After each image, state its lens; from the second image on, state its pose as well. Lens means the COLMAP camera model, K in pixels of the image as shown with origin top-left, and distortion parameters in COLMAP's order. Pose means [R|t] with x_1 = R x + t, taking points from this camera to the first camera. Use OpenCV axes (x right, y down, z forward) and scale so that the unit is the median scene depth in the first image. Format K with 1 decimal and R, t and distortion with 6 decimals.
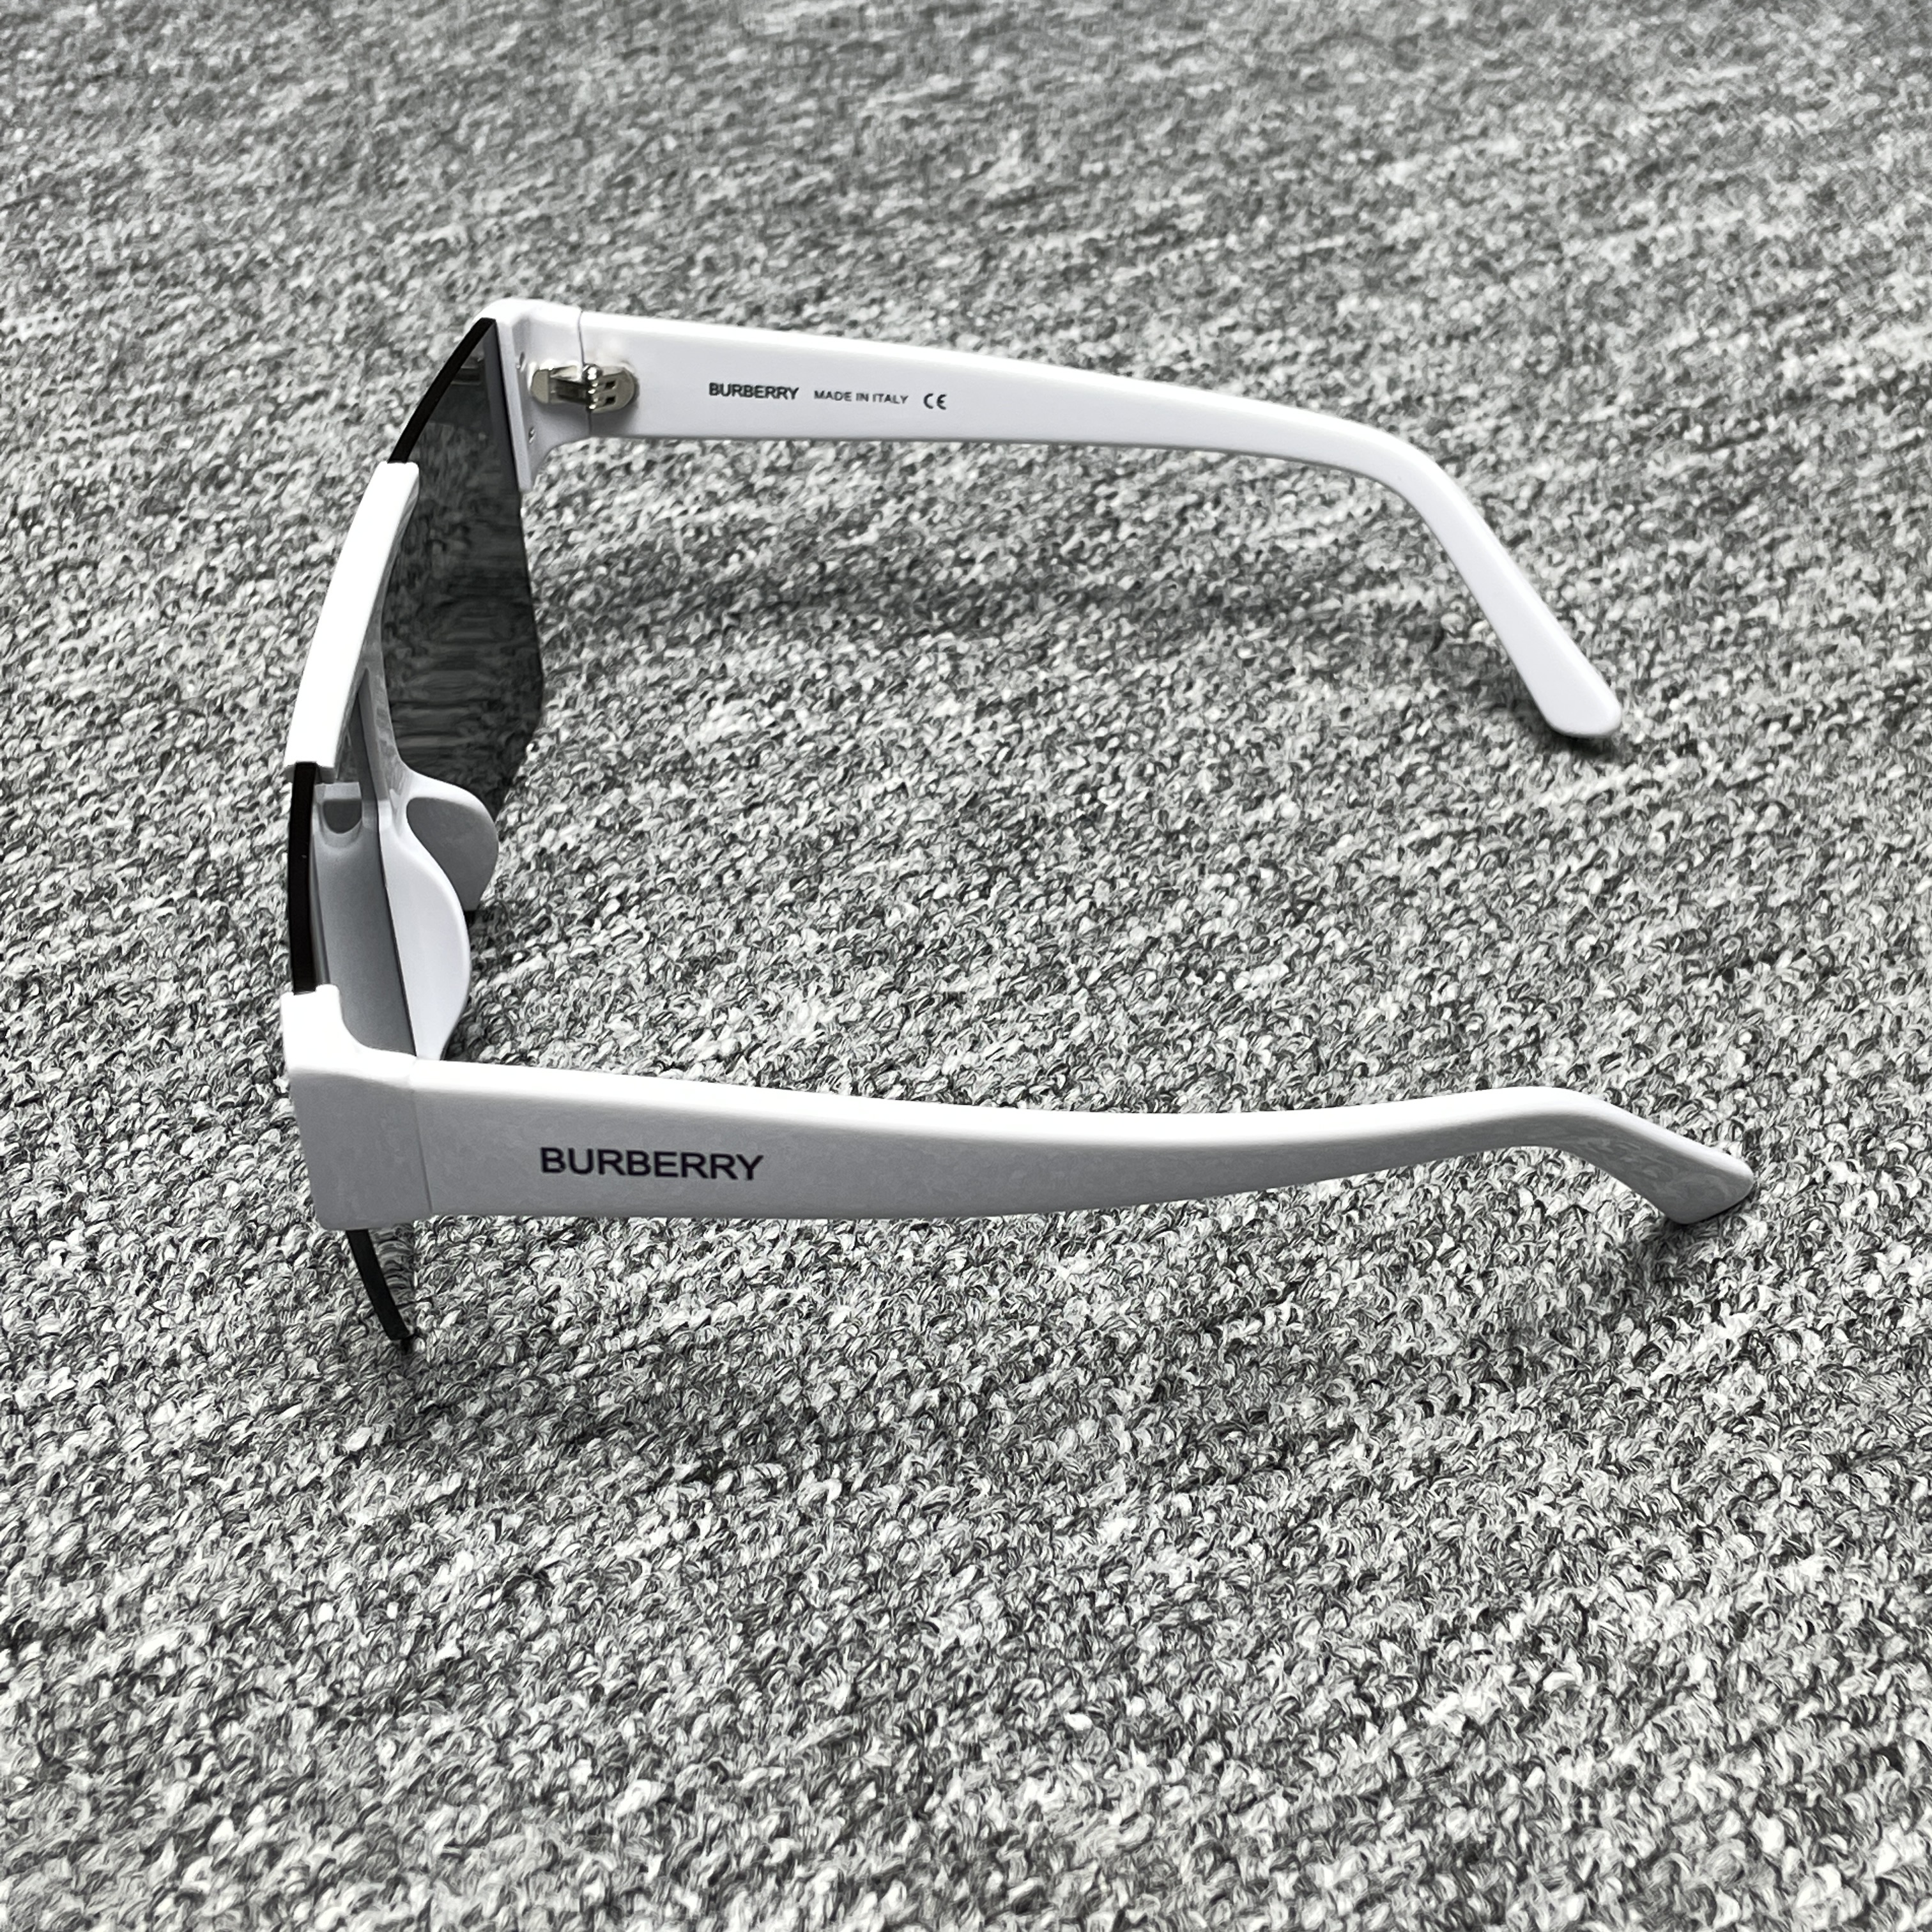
lens RADIAL K [[3194.7, 0, 989.5], [0, 3194.7, 830.4], [0, 0, 1]] dist [0.092273, 0.000000]
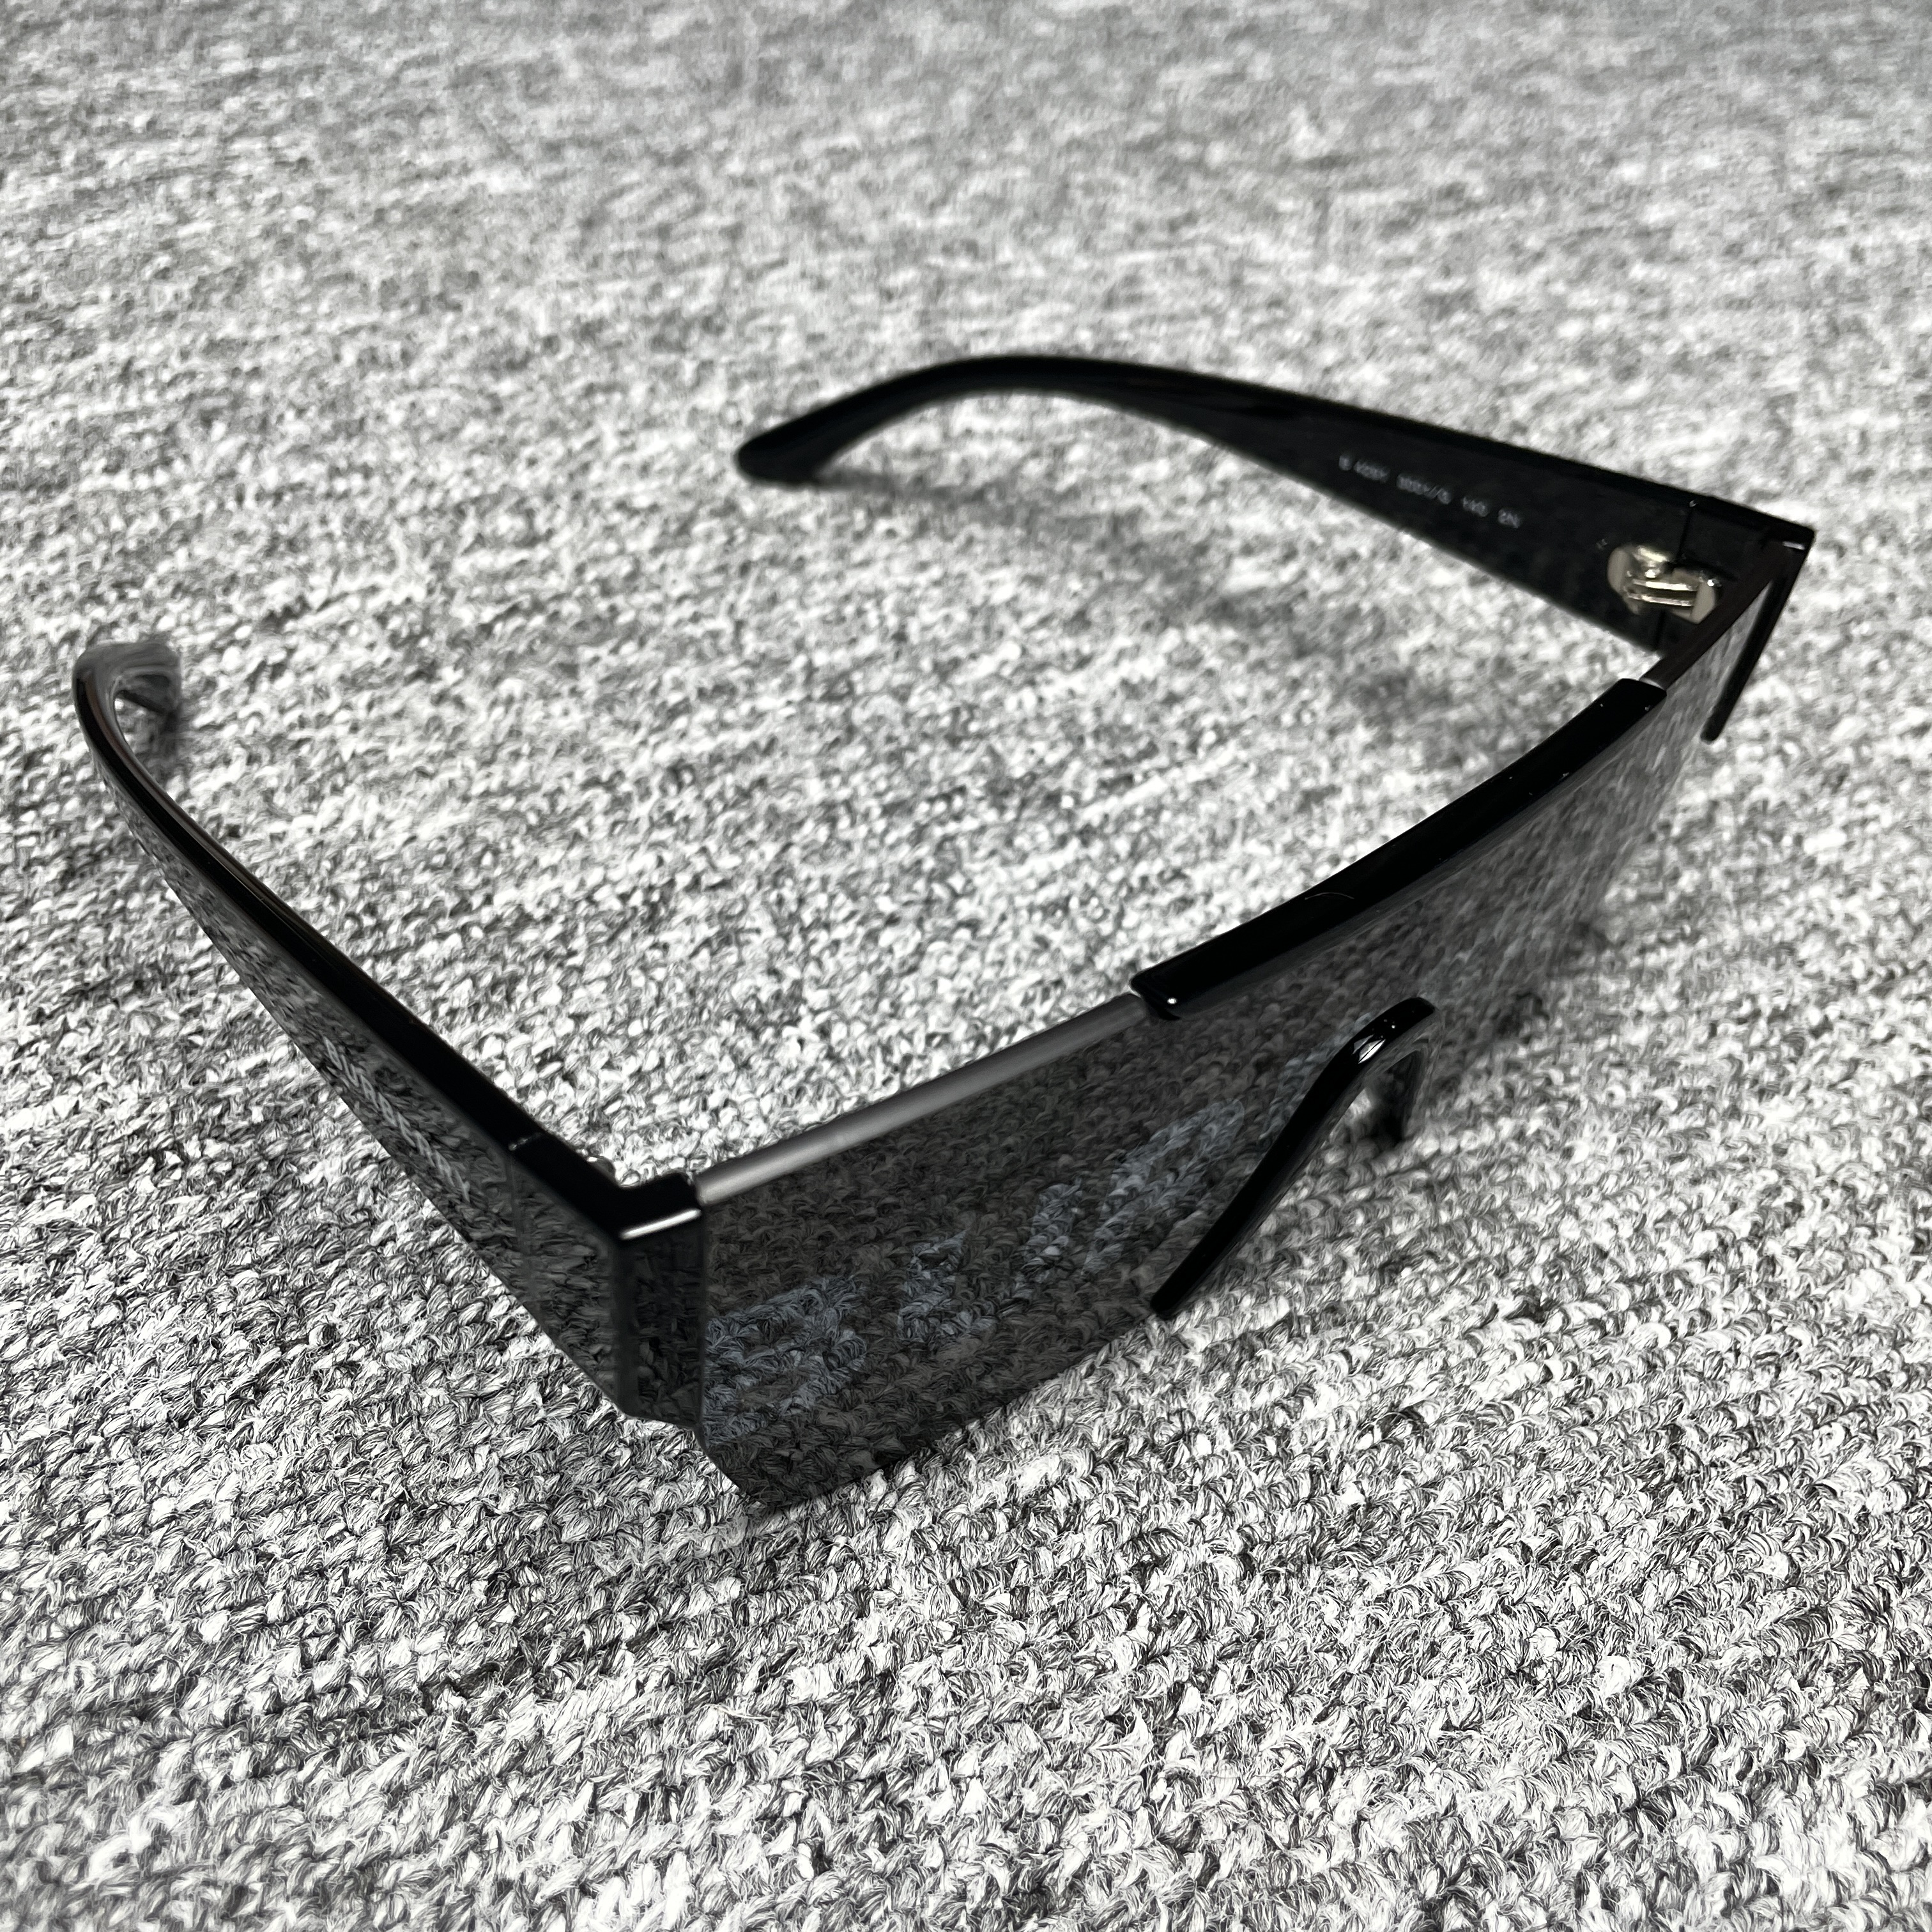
lens RADIAL K [[2018.3, 0, 984.0], [0, 2018.3, 968.0], [0, 0, 1]] dist [0.025144, 0.000000]
pose [[0.990635, 0.057103, 0.124024, -0.273009], [-0.072602, 0.989588, 0.124278, 0.022024], [-0.115636, -0.132118, 0.984466, 0.326236]]
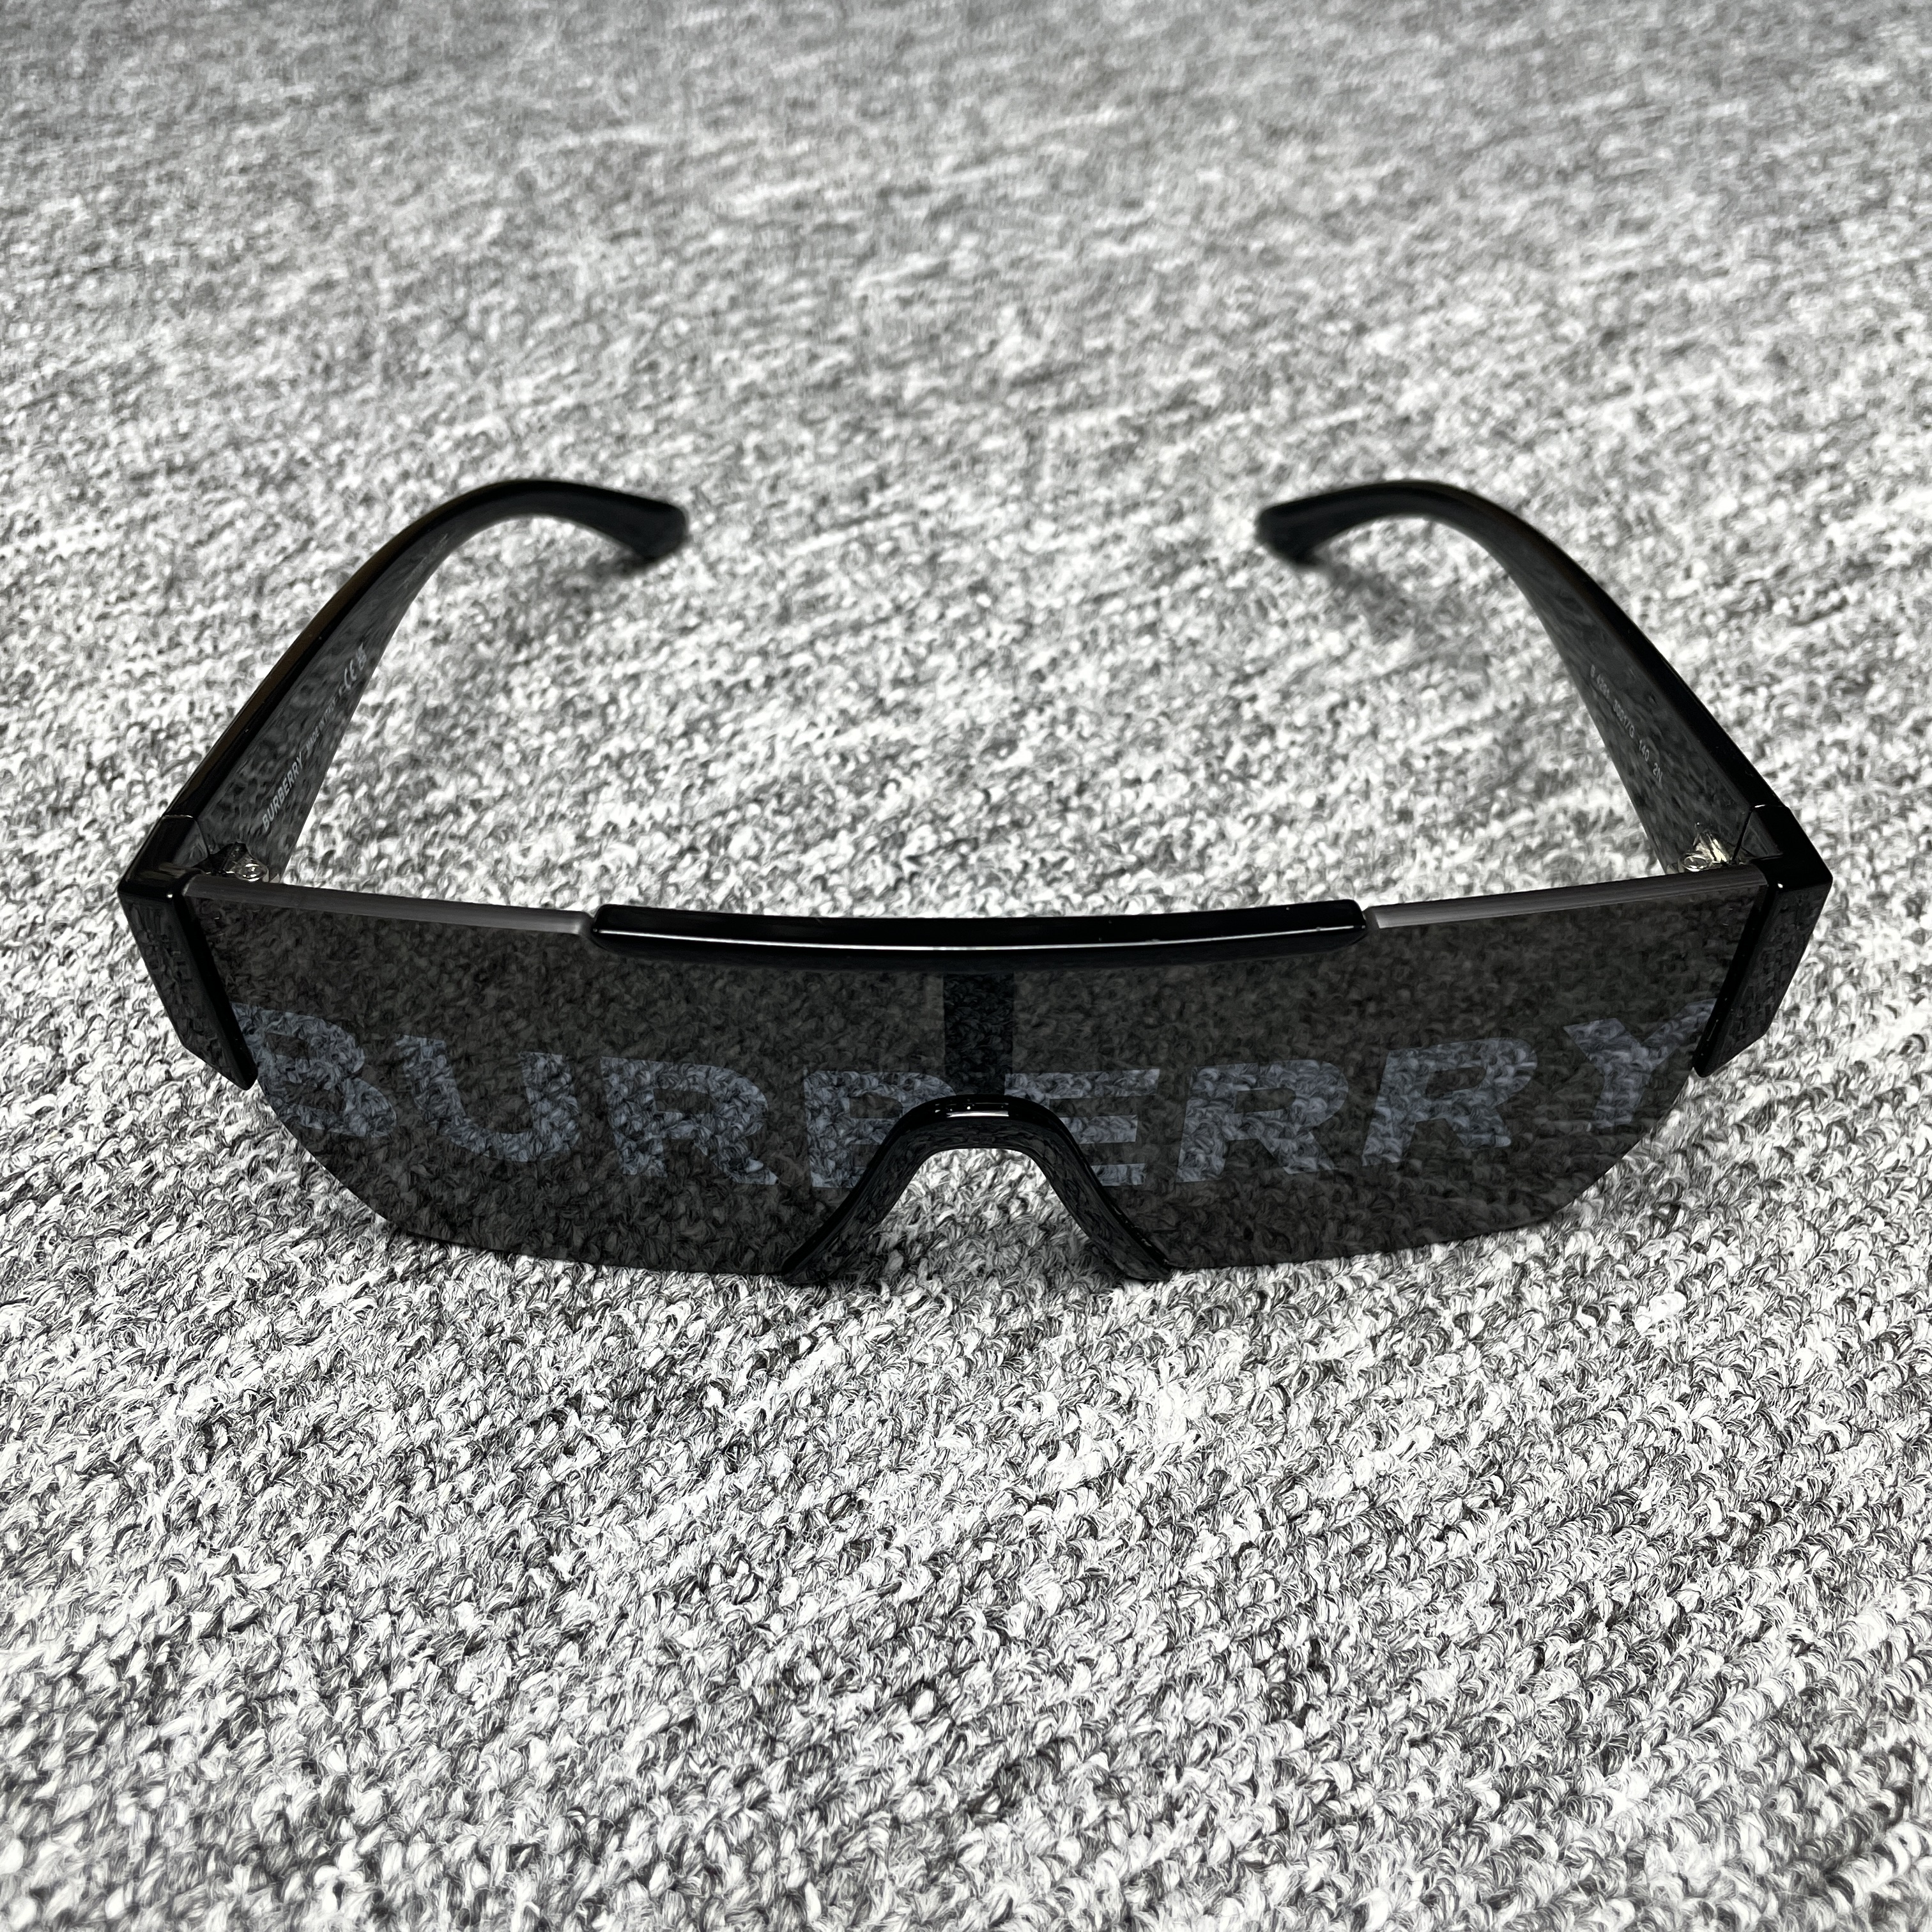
lens RADIAL K [[2018.3, 0, 964.1], [0, 2018.3, 965.3], [0, 0, 1]] dist [0.025144, 0.000000]
pose [[0.987657, -0.065056, 0.142481, -0.171653], [0.048253, 0.991797, 0.118367, -0.119912], [-0.149013, -0.110031, 0.982694, 0.465853]]
